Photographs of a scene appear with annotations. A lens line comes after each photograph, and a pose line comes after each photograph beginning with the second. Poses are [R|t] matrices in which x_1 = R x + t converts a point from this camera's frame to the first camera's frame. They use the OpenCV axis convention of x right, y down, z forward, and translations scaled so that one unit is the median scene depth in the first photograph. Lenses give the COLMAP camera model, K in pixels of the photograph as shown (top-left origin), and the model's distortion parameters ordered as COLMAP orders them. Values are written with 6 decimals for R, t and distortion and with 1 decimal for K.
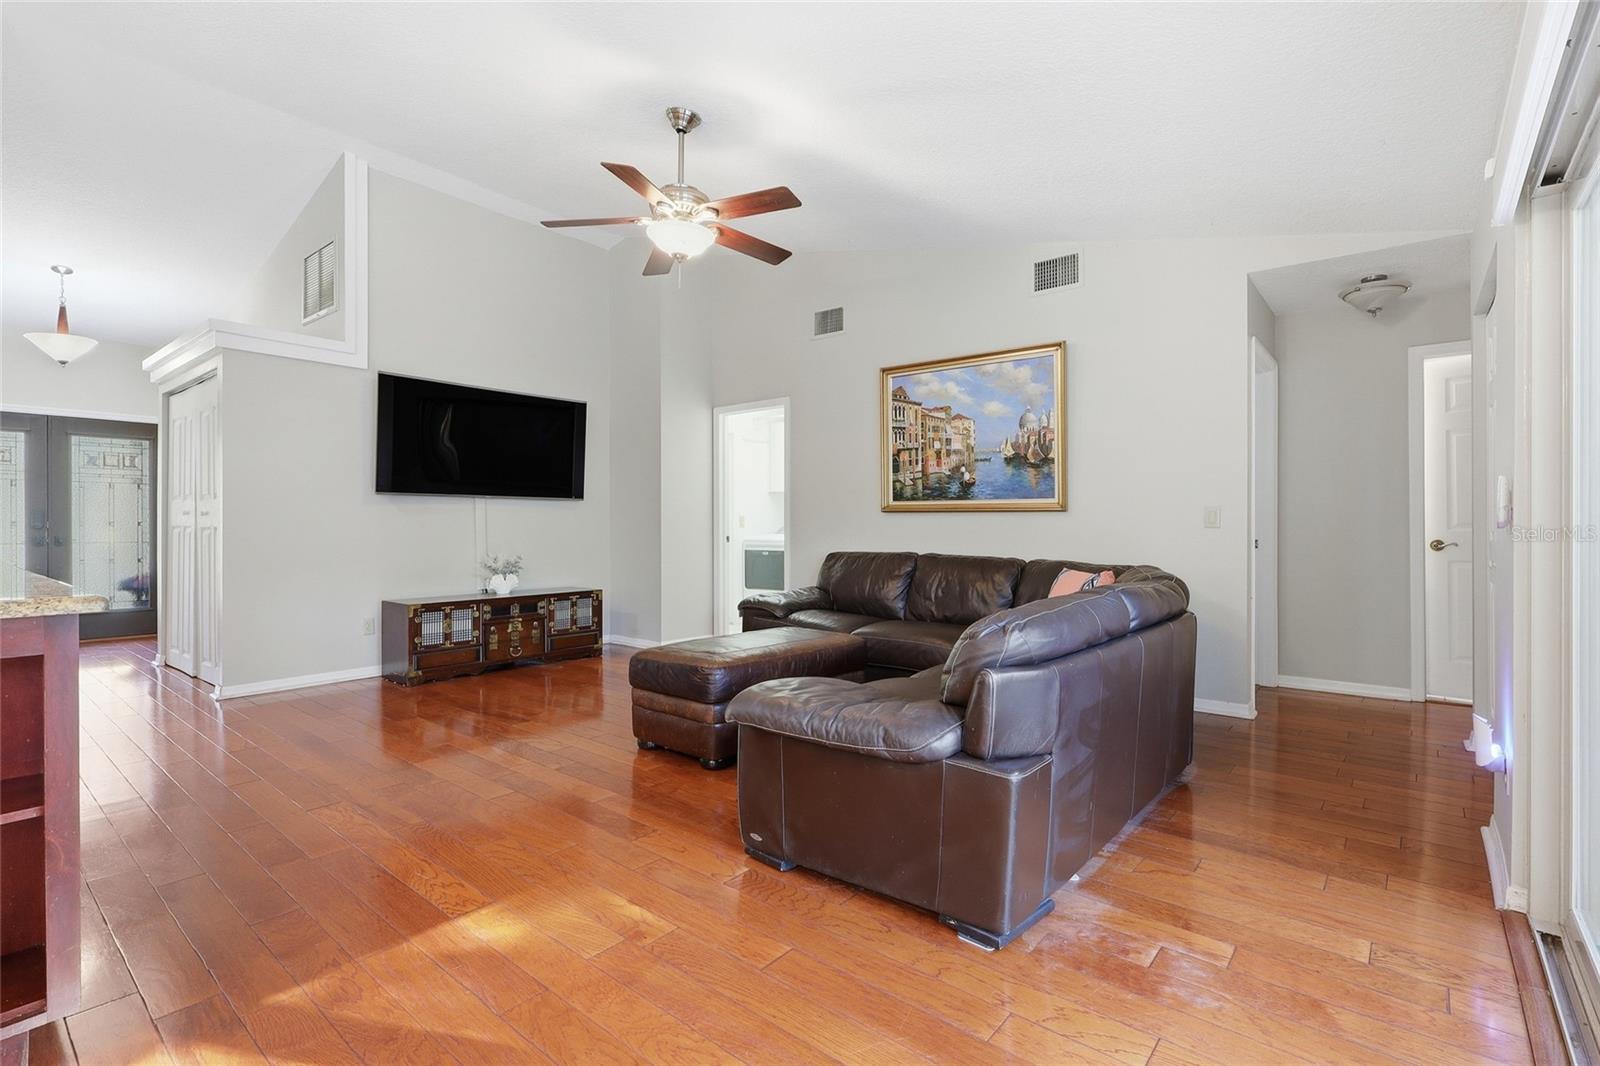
lens RADIAL K [[747.6, 0, 719.3], [0, 747.6, 523.1], [0, 0, 1]] dist [-0.000769, -0.001550]
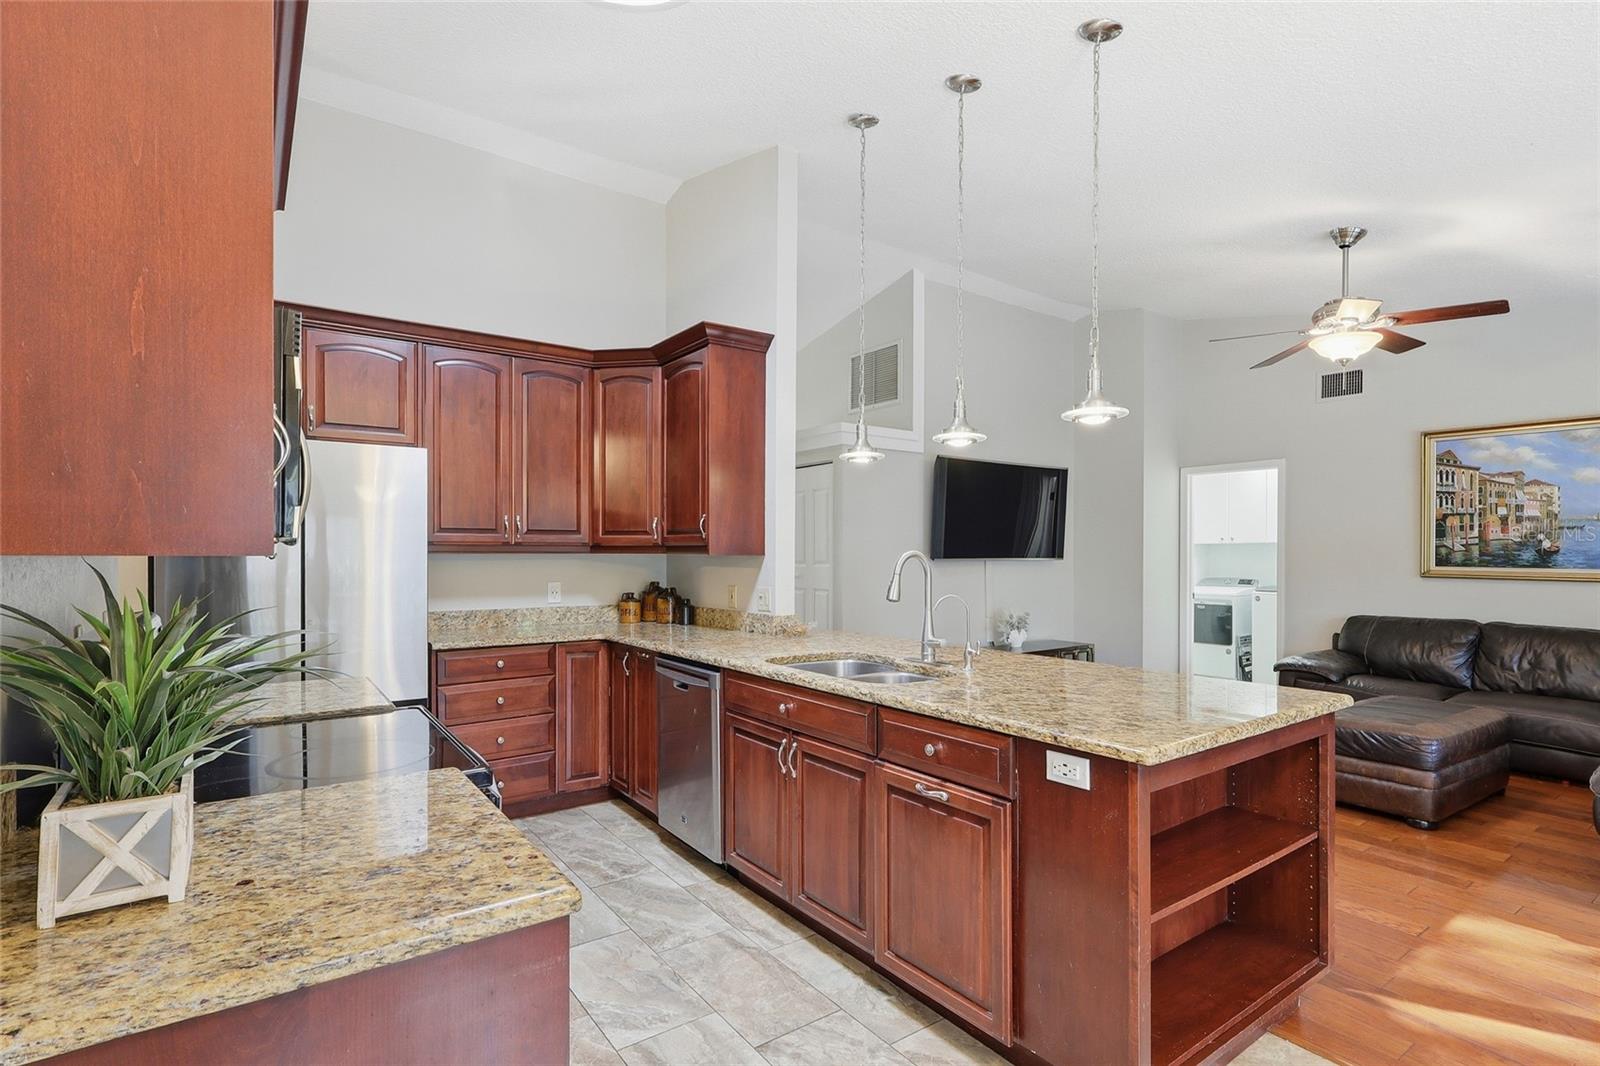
lens RADIAL K [[747.6, 0, 746.3], [0, 747.6, 558.3], [0, 0, 1]] dist [-0.000769, -0.001550]
pose [[0.966650, 0.004870, -0.256054, -0.415123], [-0.002869, 0.999962, 0.008191, -0.047913], [0.256084, -0.007183, 0.966628, -0.195888]]
